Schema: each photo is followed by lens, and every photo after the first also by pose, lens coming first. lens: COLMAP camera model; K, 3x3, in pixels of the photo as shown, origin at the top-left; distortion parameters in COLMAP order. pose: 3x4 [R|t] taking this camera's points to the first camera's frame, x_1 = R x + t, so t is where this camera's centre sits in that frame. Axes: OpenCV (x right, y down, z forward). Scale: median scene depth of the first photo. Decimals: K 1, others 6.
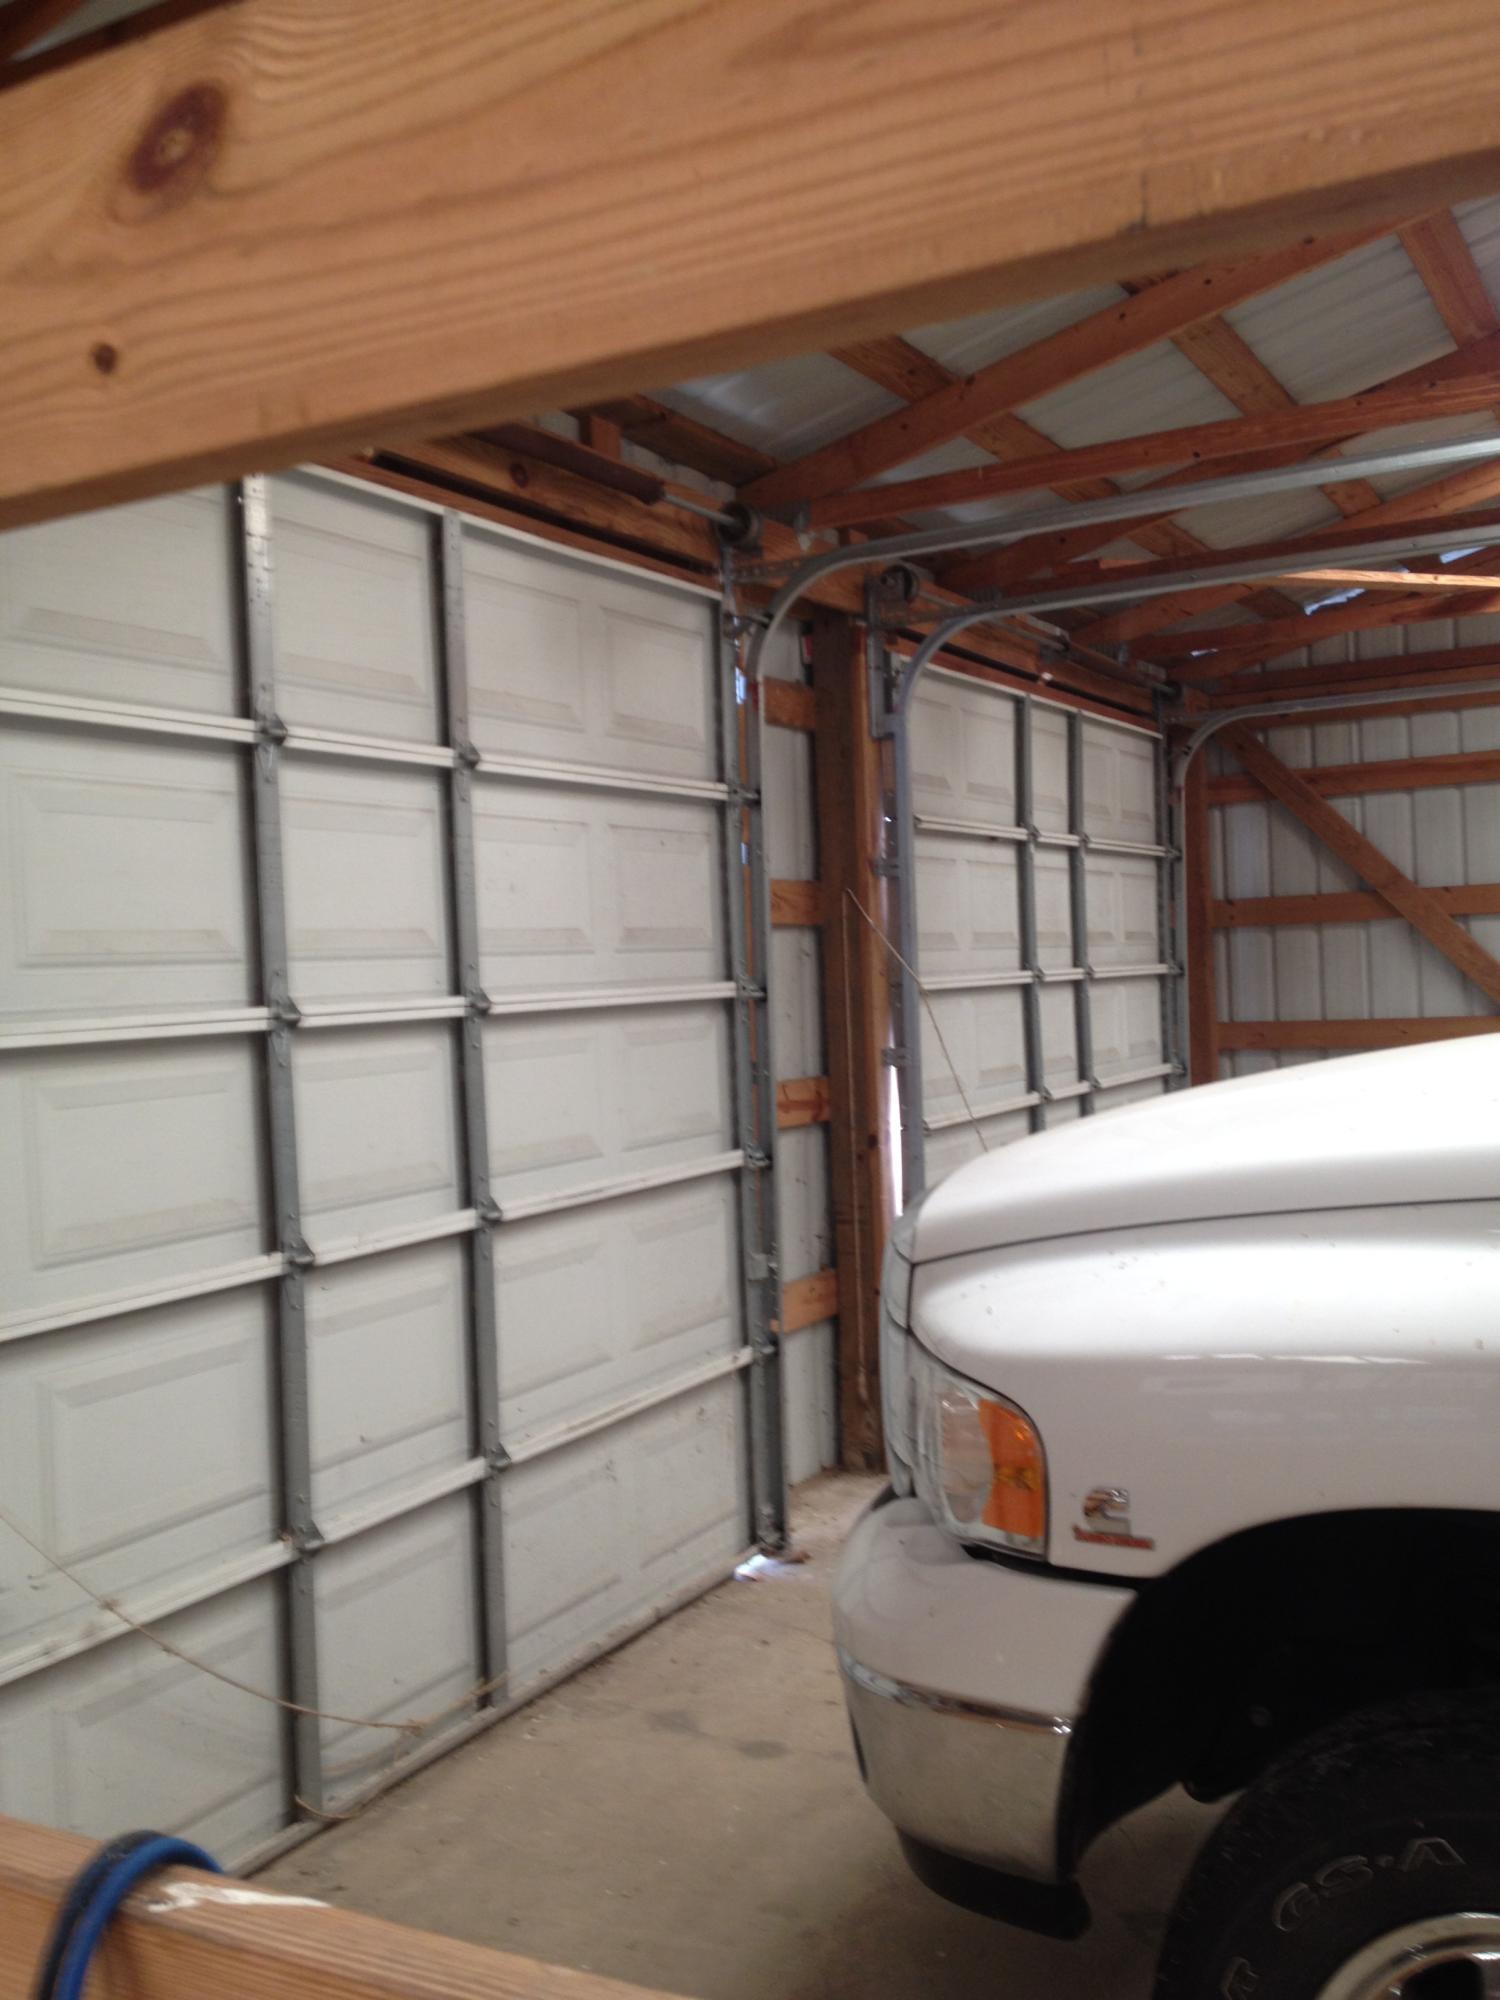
lens RADIAL K [[1860.1, 0, 730.5], [0, 1860.1, 994.4], [0, 0, 1]] dist [0.142337, -0.314368]
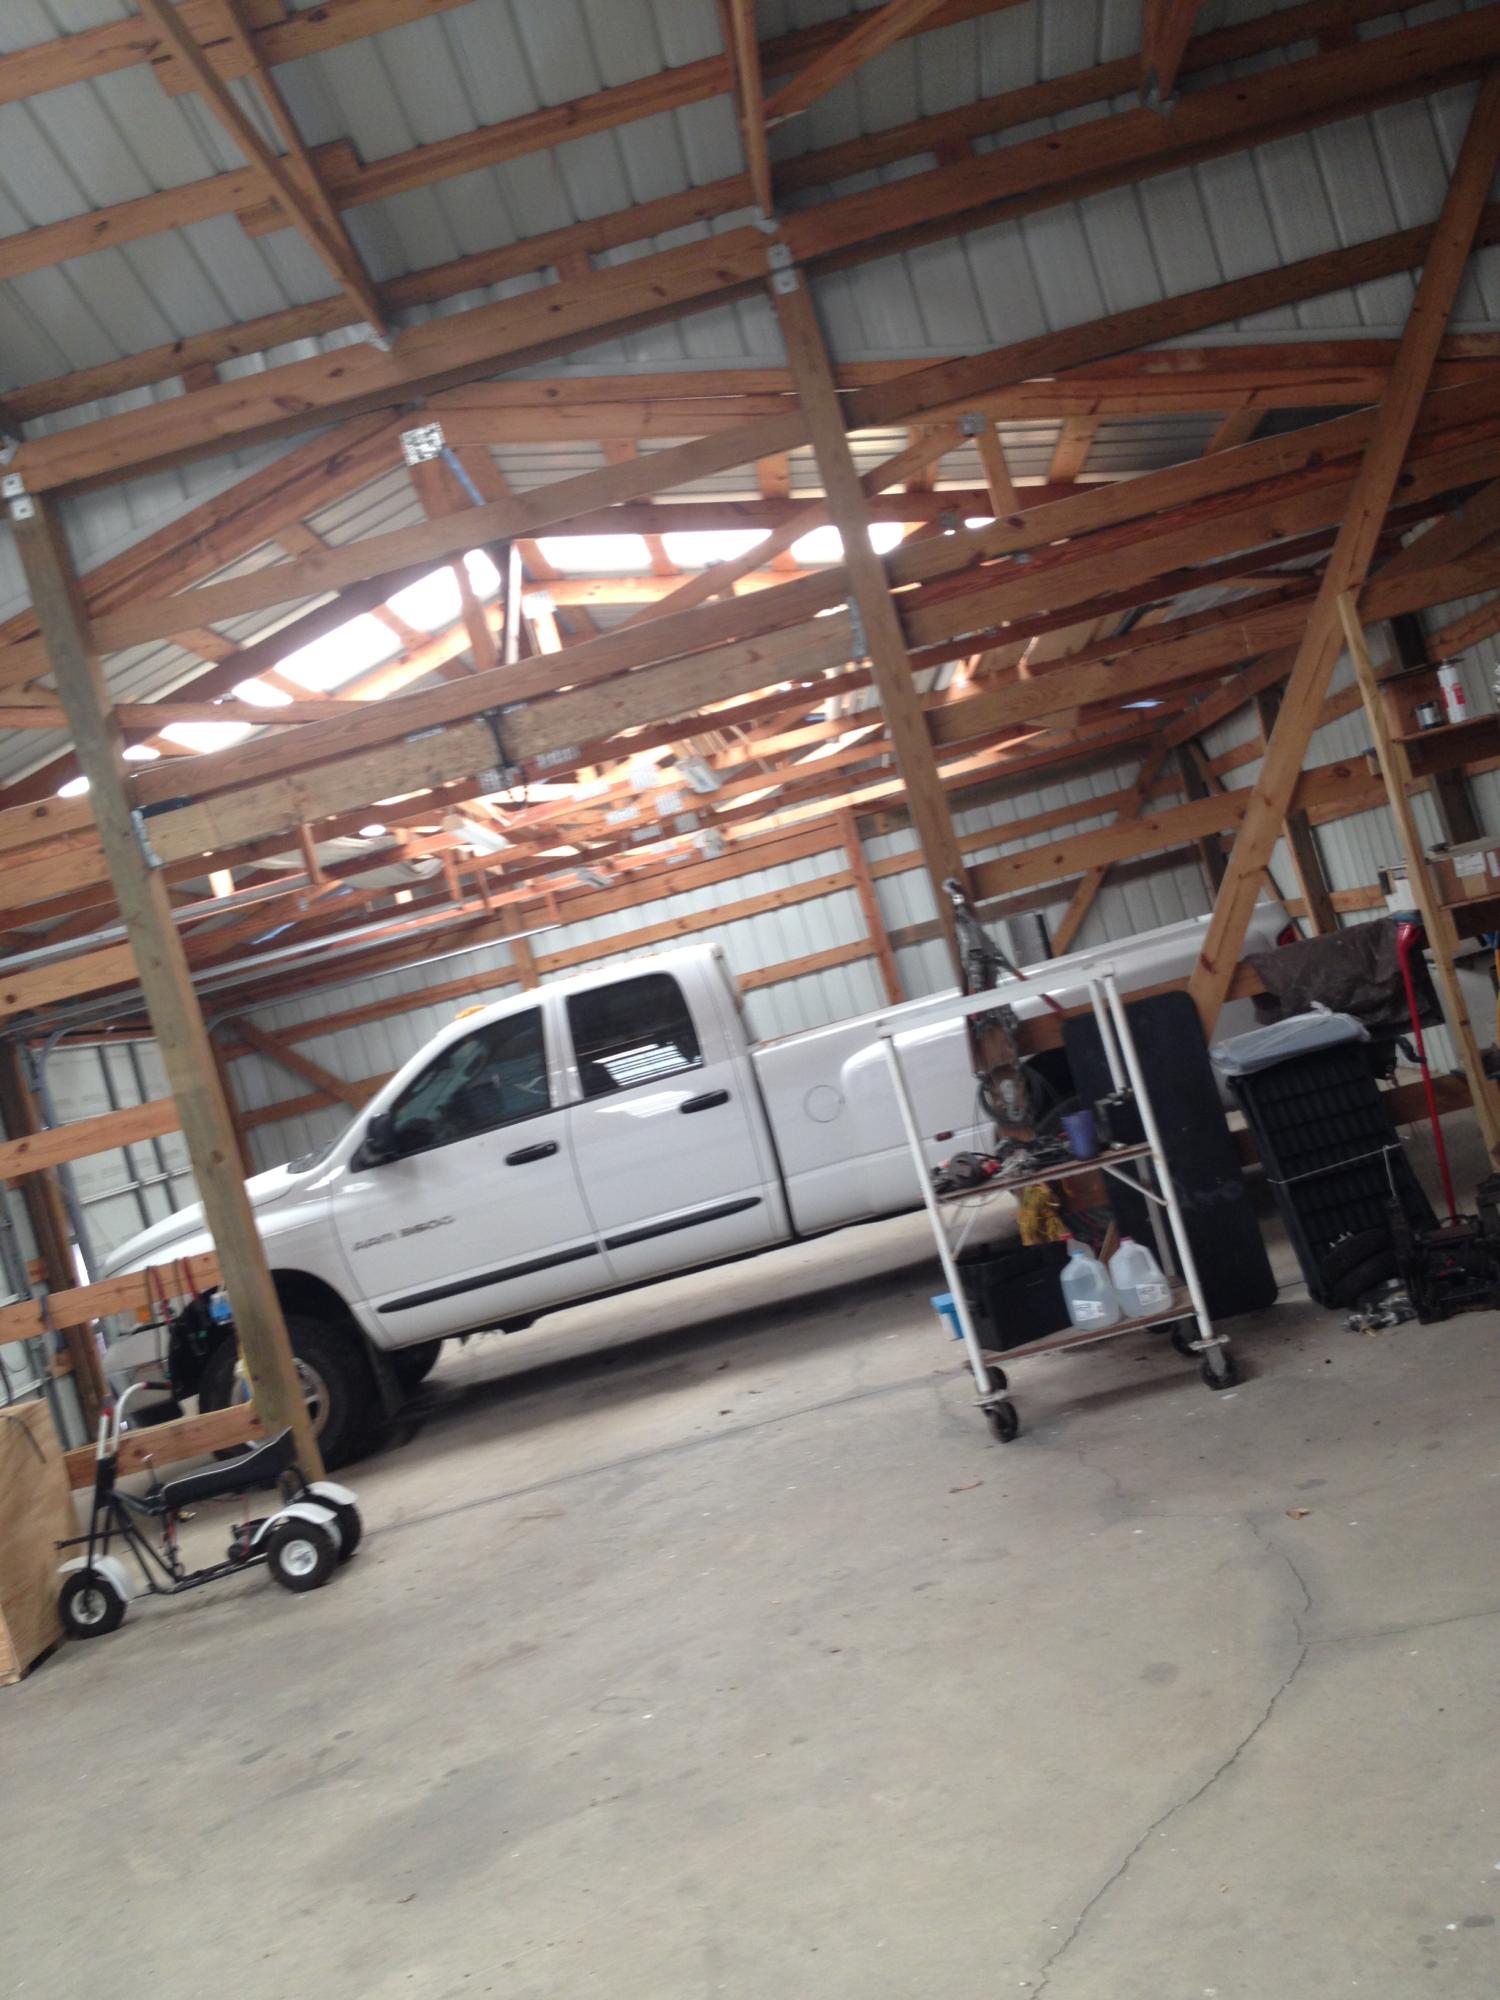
lens RADIAL K [[1860.1, 0, 730.5], [0, 1860.1, 994.4], [0, 0, 1]] dist [0.142337, -0.314368]
pose [[0.873787, -0.195081, 0.445465, -0.125772], [0.233381, 0.971853, -0.032179, 0.005138], [-0.426649, 0.132081, 0.894721, -0.985027]]
